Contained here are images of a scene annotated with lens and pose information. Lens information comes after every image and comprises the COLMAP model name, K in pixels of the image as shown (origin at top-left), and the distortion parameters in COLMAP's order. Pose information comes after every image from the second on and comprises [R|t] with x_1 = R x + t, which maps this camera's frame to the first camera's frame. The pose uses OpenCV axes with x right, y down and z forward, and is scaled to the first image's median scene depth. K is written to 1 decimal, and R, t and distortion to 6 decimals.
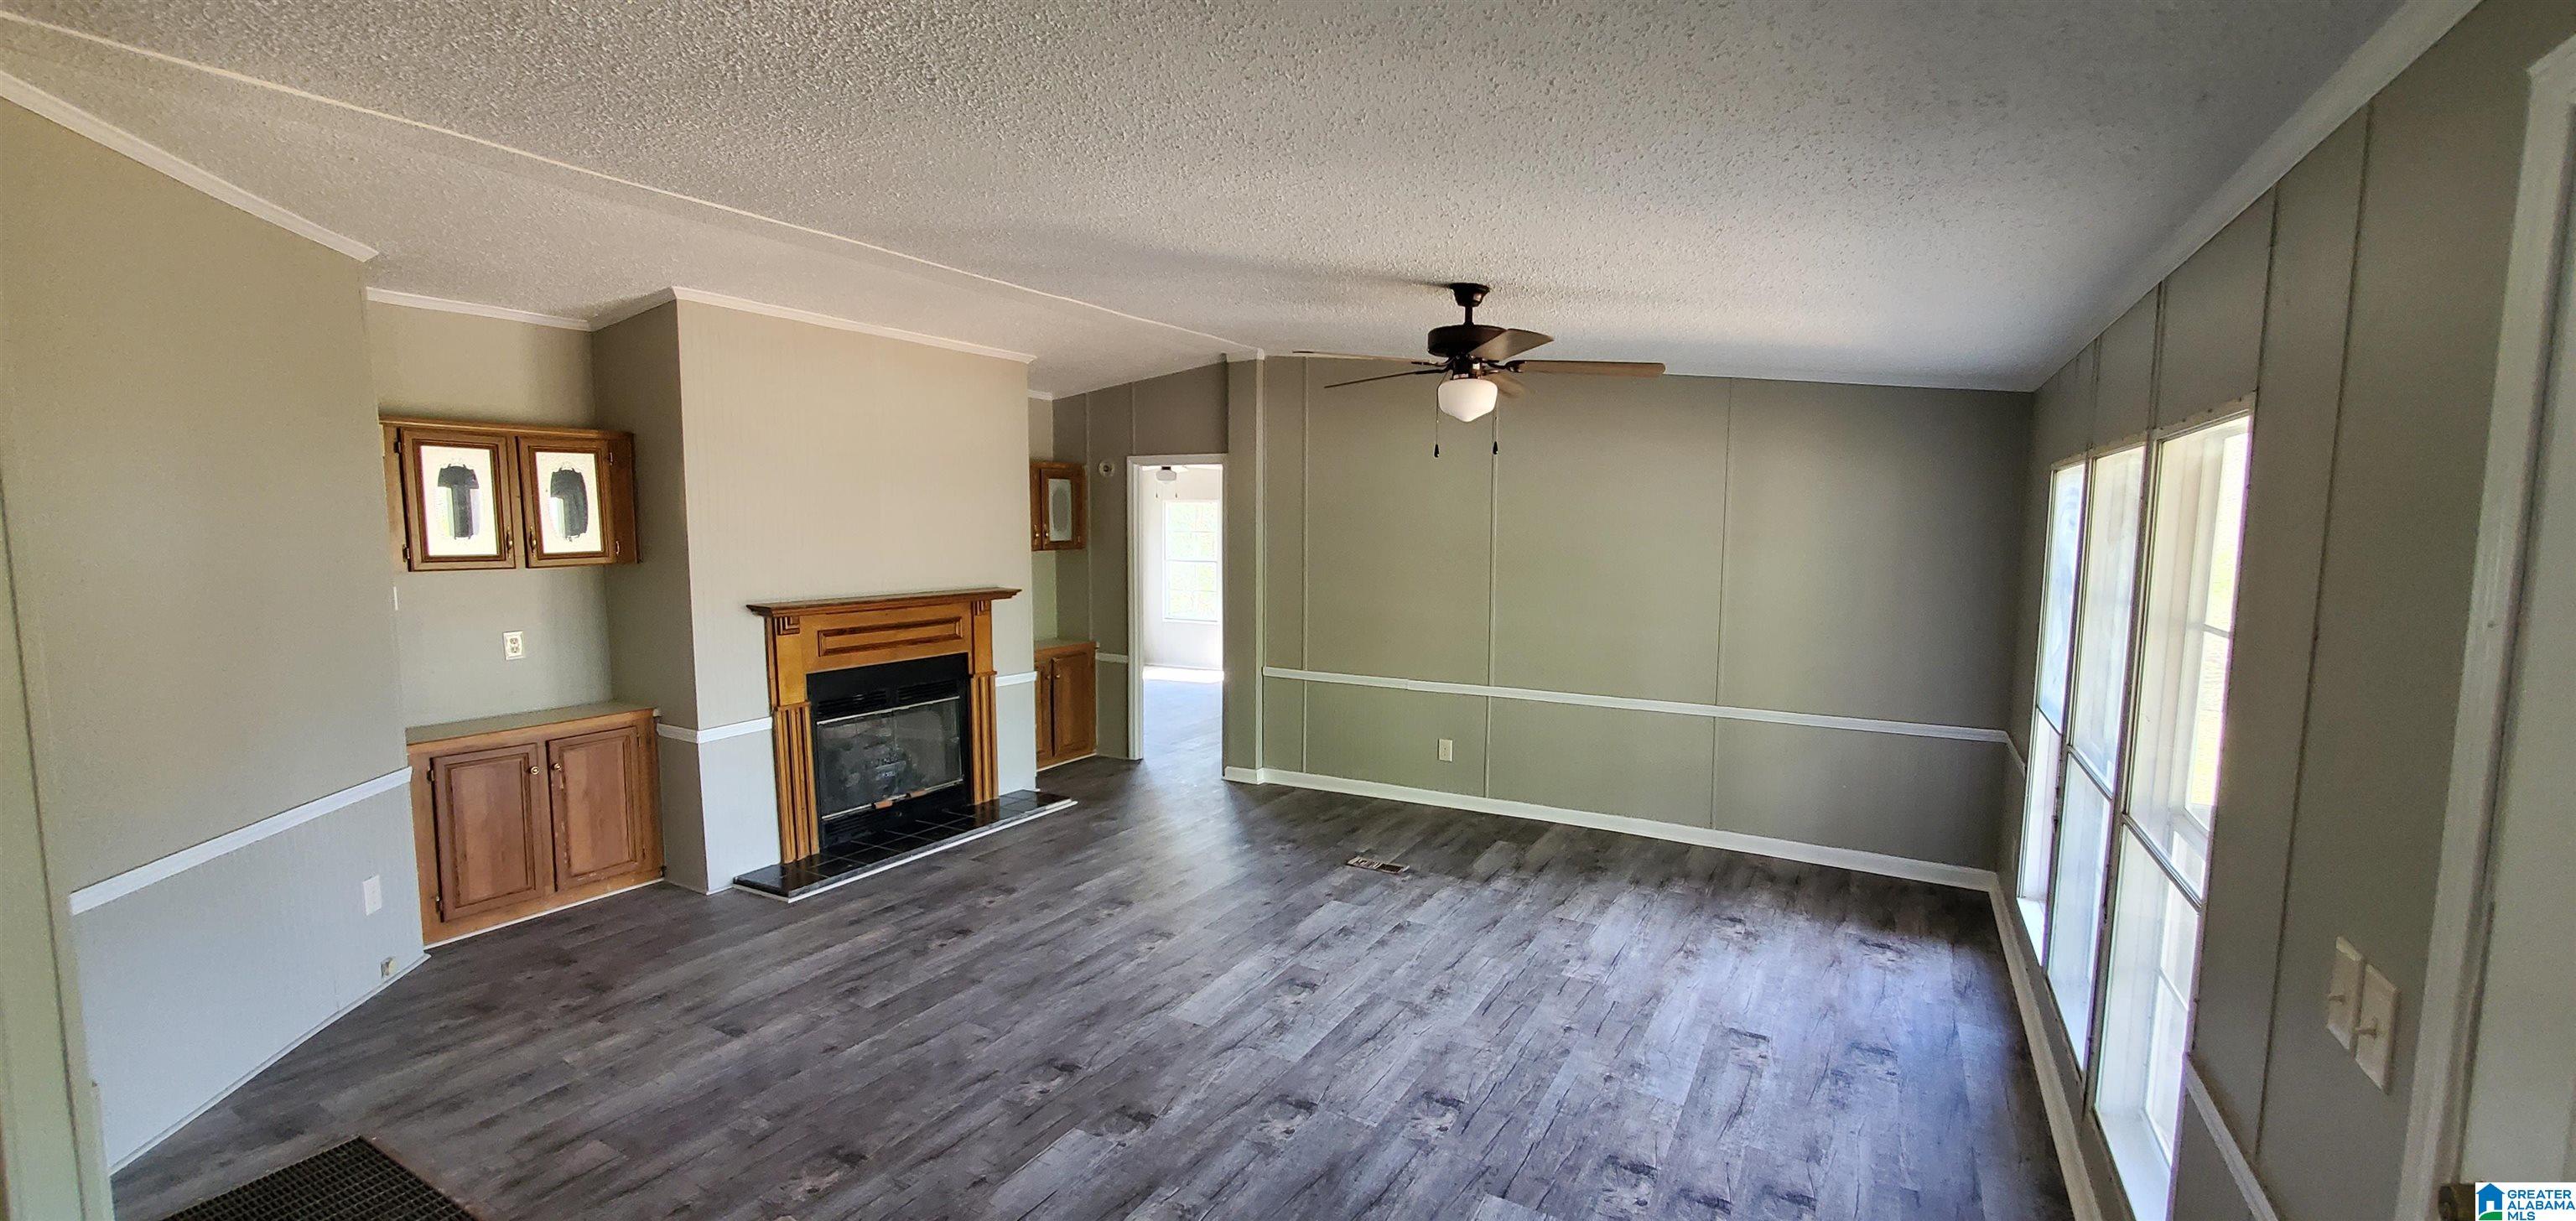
lens RADIAL K [[1028.0, 0, 1304.5], [0, 1028.0, 622.1], [0, 0, 1]] dist [0.000260, 0.000008]
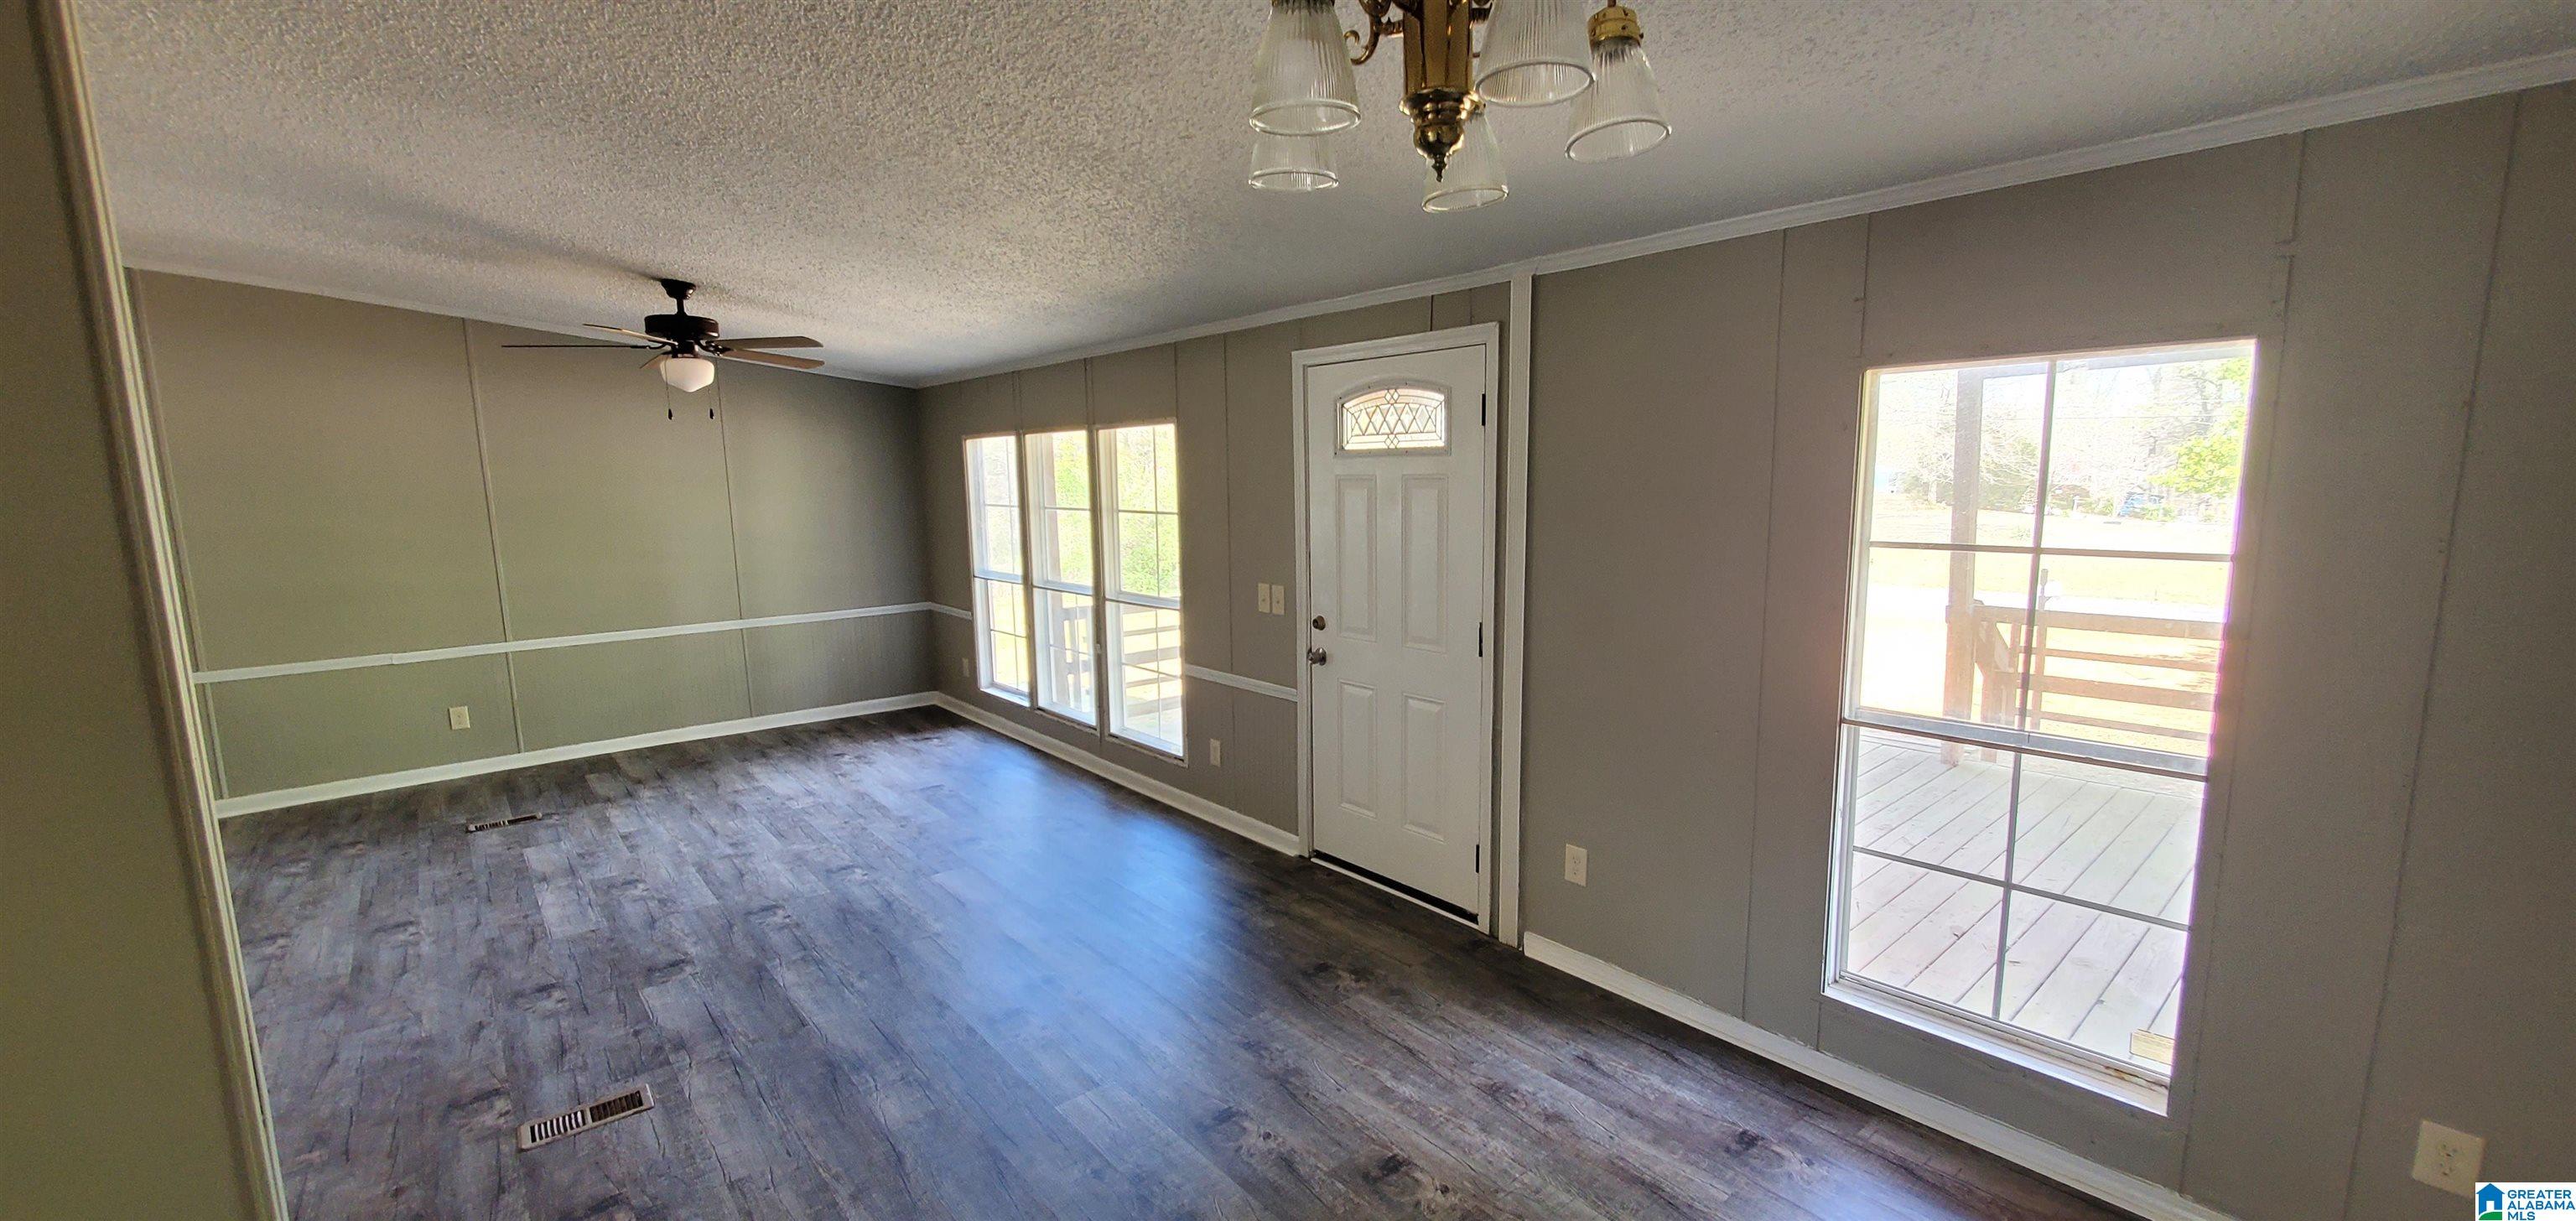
lens RADIAL K [[1028.0, 0, 1304.5], [0, 1028.0, 622.1], [0, 0, 1]] dist [0.000260, 0.000008]
pose [[0.330150, -0.148451, 0.932182, -0.730979], [0.109785, 0.986892, 0.118281, 0.014635], [-0.937522, 0.063289, 0.342120, -0.104455]]
